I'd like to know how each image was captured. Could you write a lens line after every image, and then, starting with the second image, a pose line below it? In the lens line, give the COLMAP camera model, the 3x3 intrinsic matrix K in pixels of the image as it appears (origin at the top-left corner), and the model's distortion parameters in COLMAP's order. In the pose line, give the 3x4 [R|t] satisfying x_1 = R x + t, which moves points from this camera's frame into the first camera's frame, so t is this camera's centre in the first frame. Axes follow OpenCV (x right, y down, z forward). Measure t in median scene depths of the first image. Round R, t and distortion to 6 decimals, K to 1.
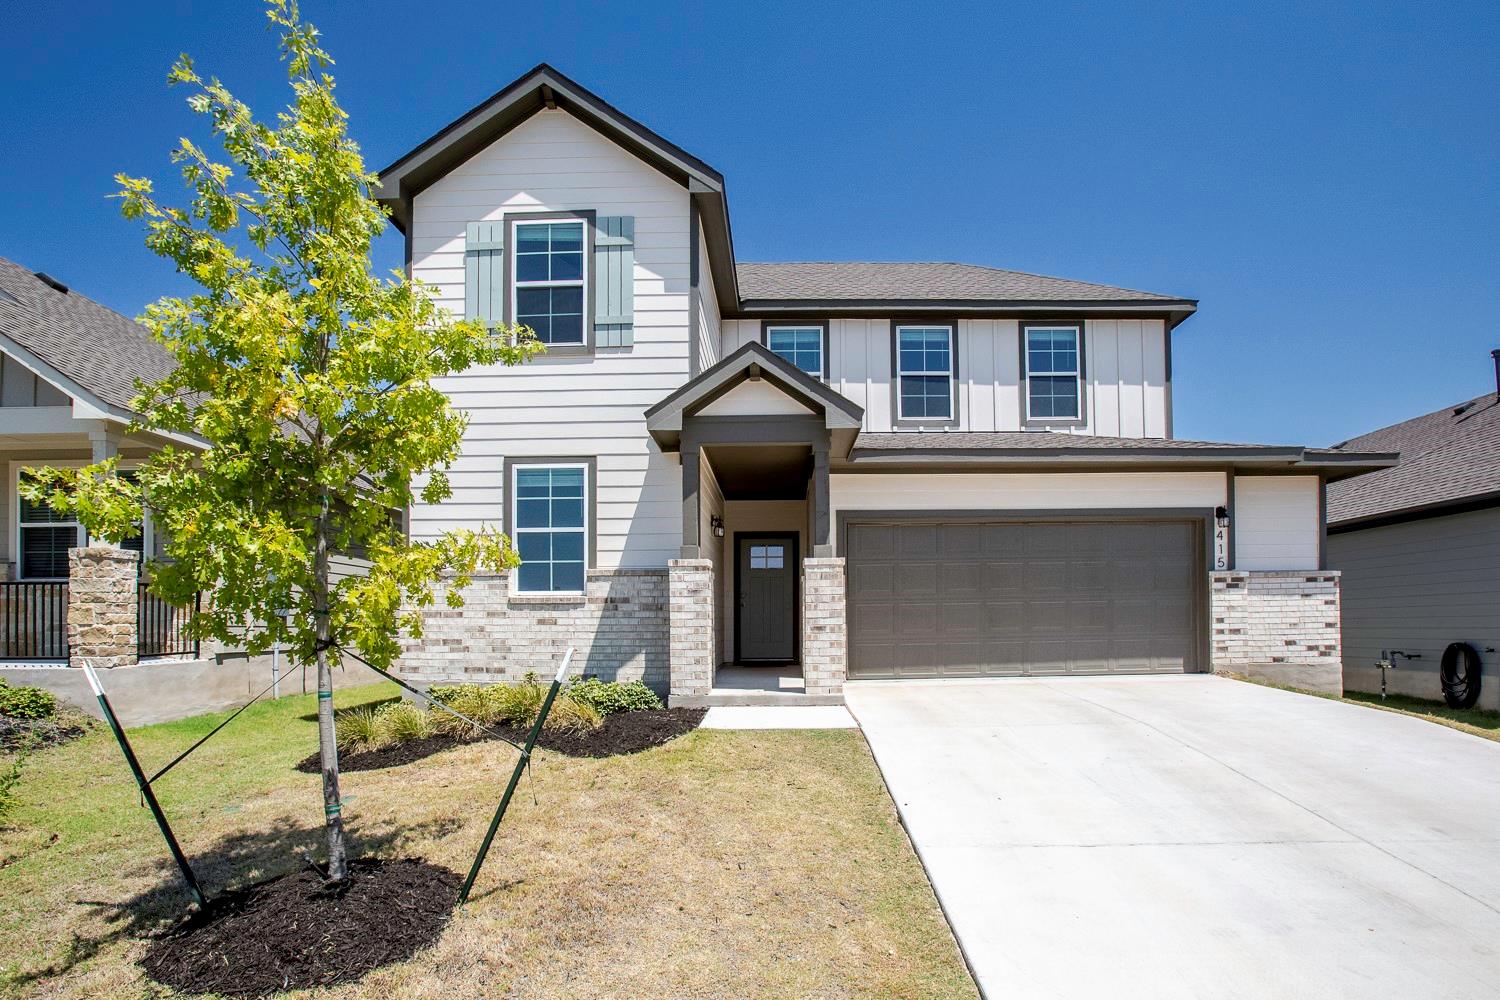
lens RADIAL K [[703.5, 0, 840.0], [0, 703.5, 625.5], [0, 0, 1]] dist [-0.037614, 0.007996]
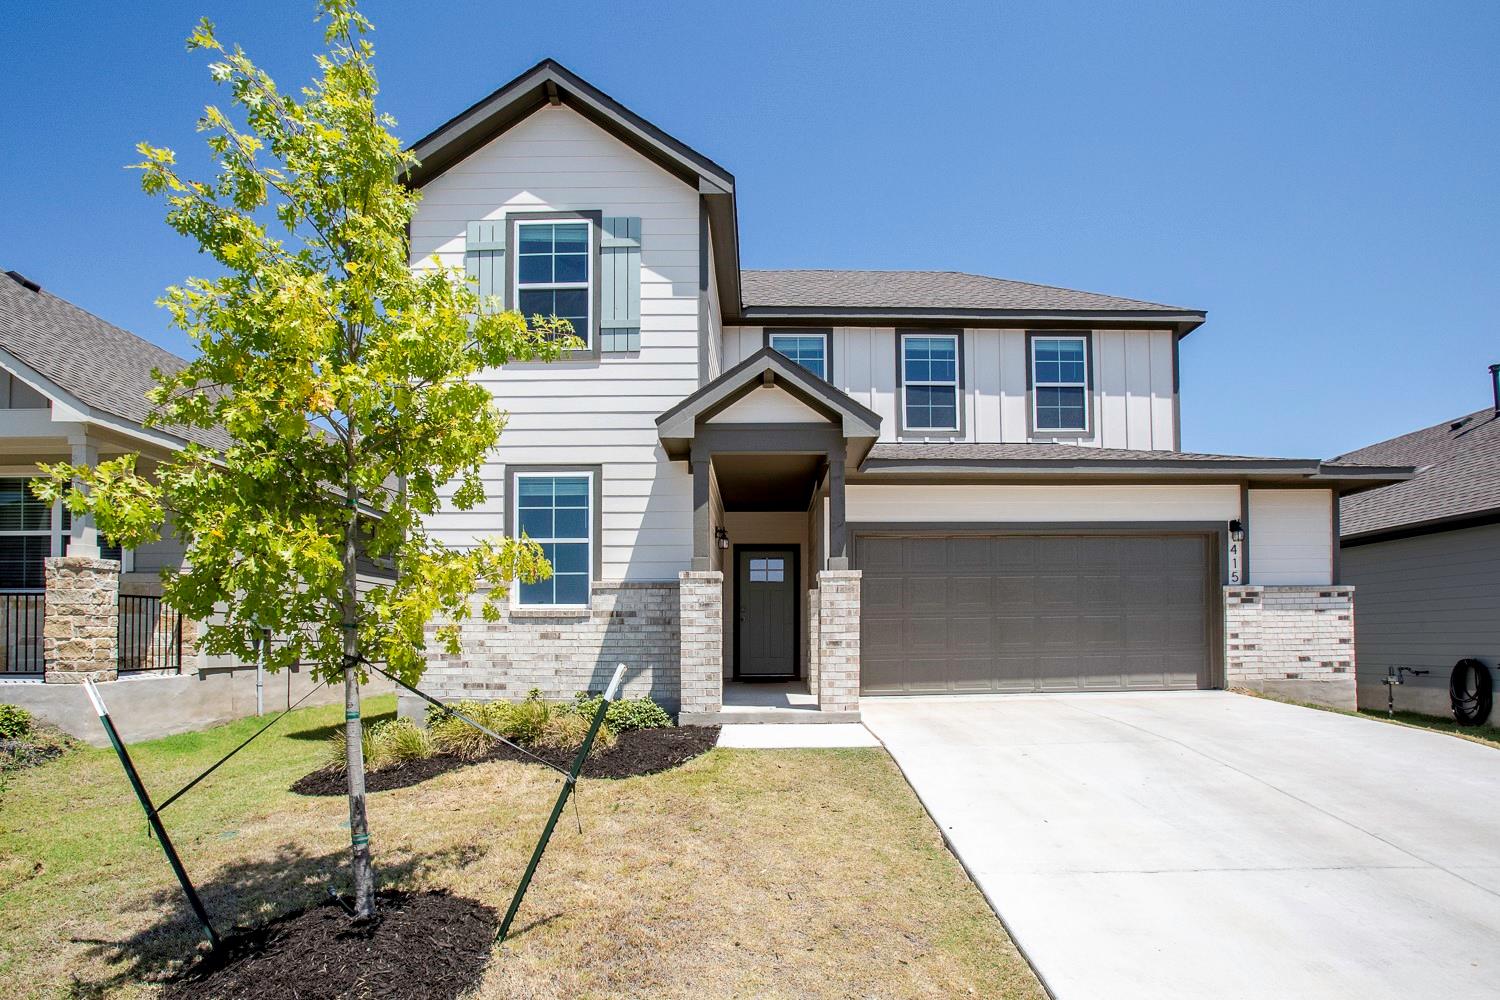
lens RADIAL K [[697.2, 0, 803.6], [0, 697.2, 636.4], [0, 0, 1]] dist [-0.034951, 0.007324]
pose [[0.999890, 0.001509, 0.014781, -0.094161], [-0.001438, 0.999987, -0.004805, -0.000861], [-0.014788, 0.004783, 0.999879, 0.043678]]
